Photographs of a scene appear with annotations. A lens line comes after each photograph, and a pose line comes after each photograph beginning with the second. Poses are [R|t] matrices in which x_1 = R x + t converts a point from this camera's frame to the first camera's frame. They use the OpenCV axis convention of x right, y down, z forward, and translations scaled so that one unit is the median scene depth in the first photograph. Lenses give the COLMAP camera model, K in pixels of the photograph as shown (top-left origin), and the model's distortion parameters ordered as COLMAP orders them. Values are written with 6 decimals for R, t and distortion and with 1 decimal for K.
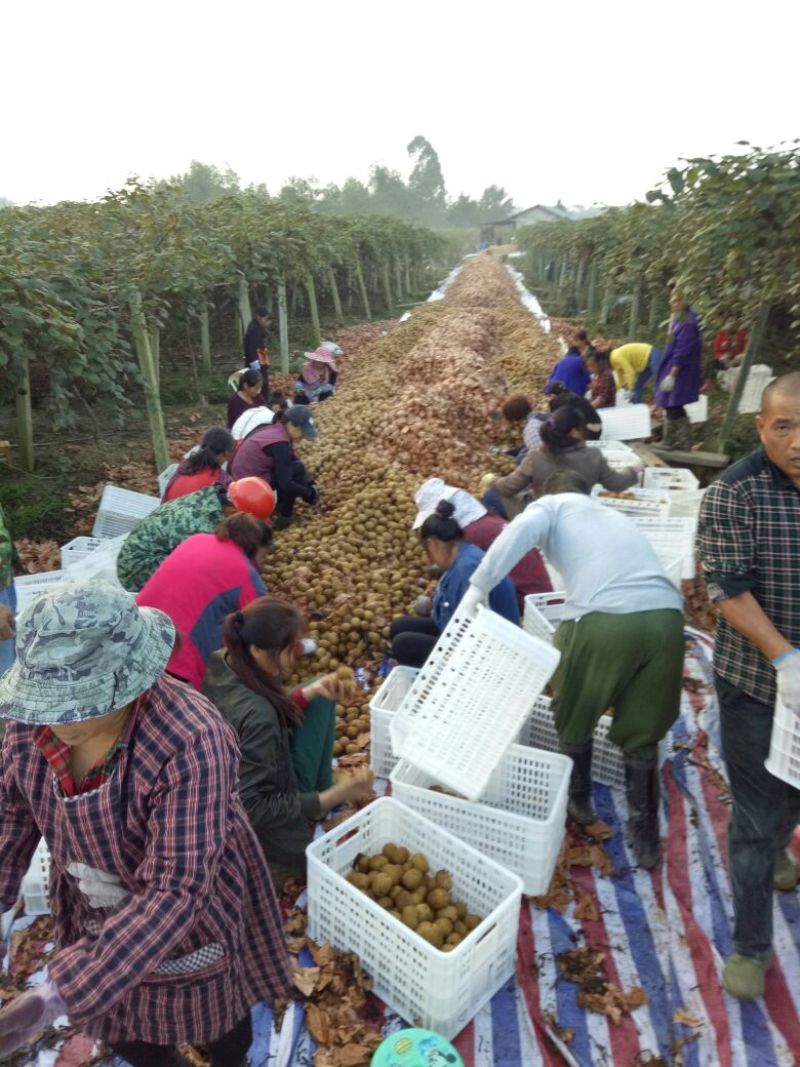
lens RADIAL K [[812.1, 0, 393.1], [0, 812.1, 534.3], [0, 0, 1]] dist [0.052825, -0.044910]
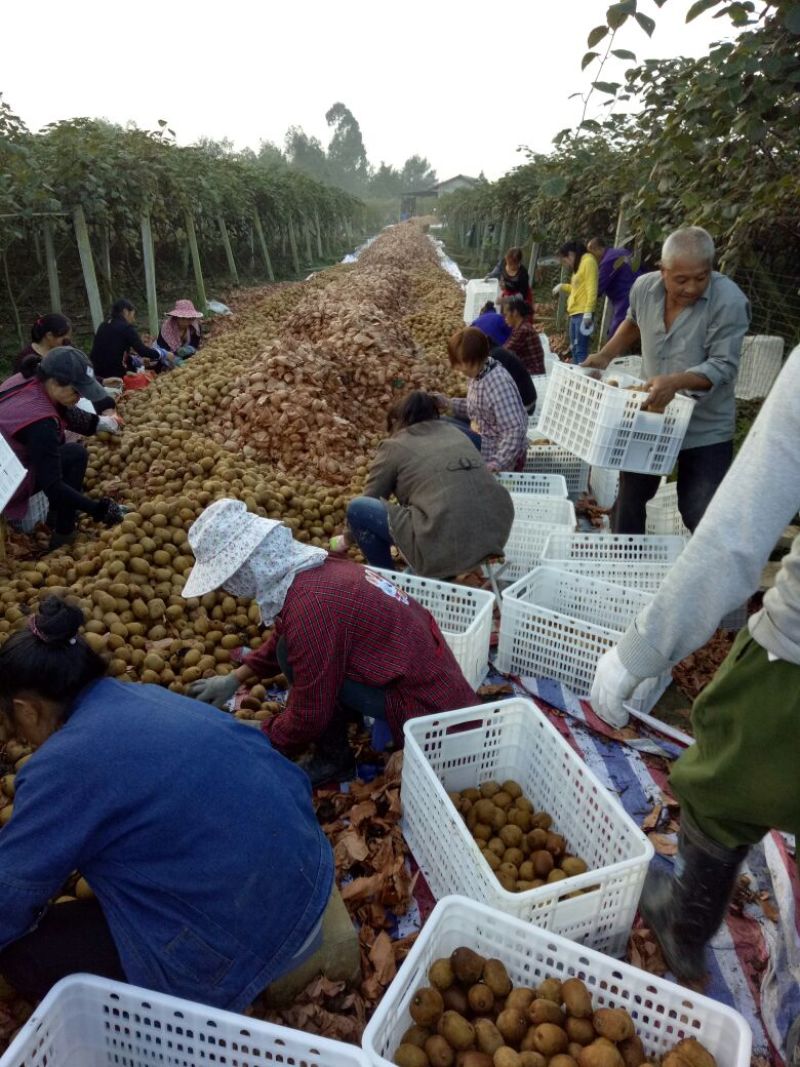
lens RADIAL K [[812.1, 0, 395.1], [0, 812.1, 527.8], [0, 0, 1]] dist [0.052825, -0.044910]
pose [[0.995851, -0.014742, 0.089792, 0.067179], [0.013027, 0.999722, 0.019651, -0.031851], [-0.090057, -0.018400, 0.995767, 0.298266]]
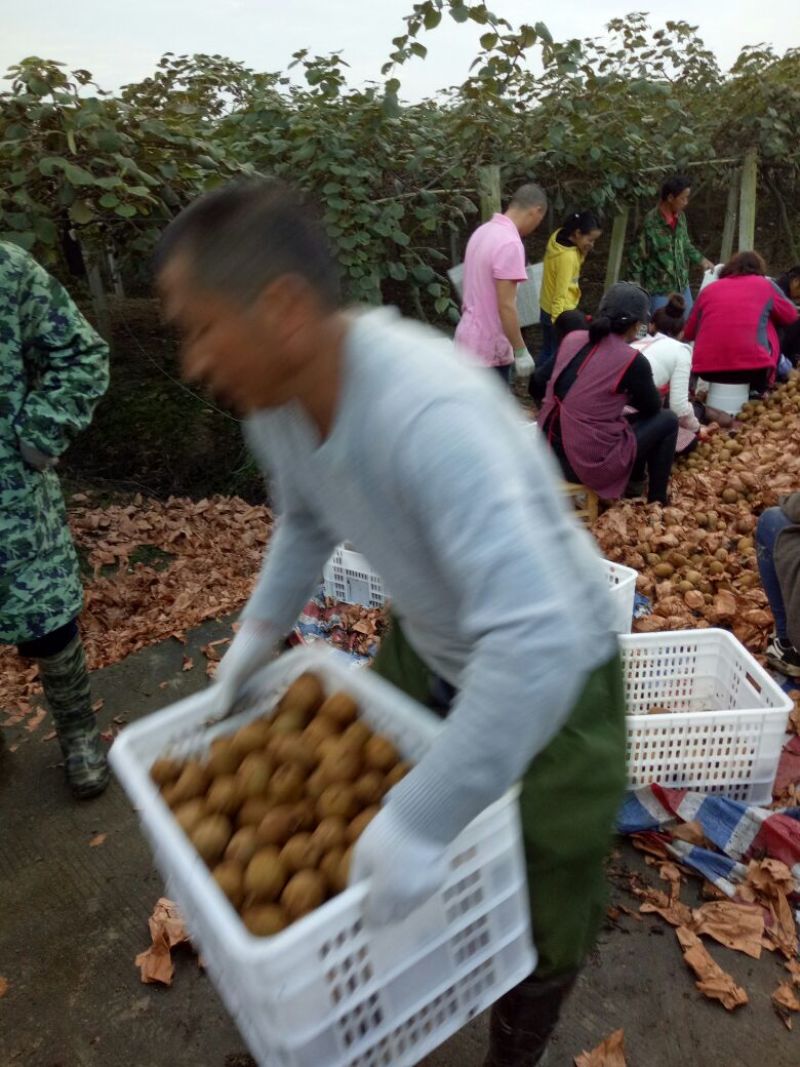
lens RADIAL K [[812.1, 0, 392.9], [0, 812.1, 526.5], [0, 0, 1]] dist [0.052825, -0.044910]
pose [[0.739162, 0.224915, -0.634864, 0.148243], [-0.174969, 0.974357, 0.141475, -0.095064], [0.650404, 0.006509, 0.759561, 0.482855]]
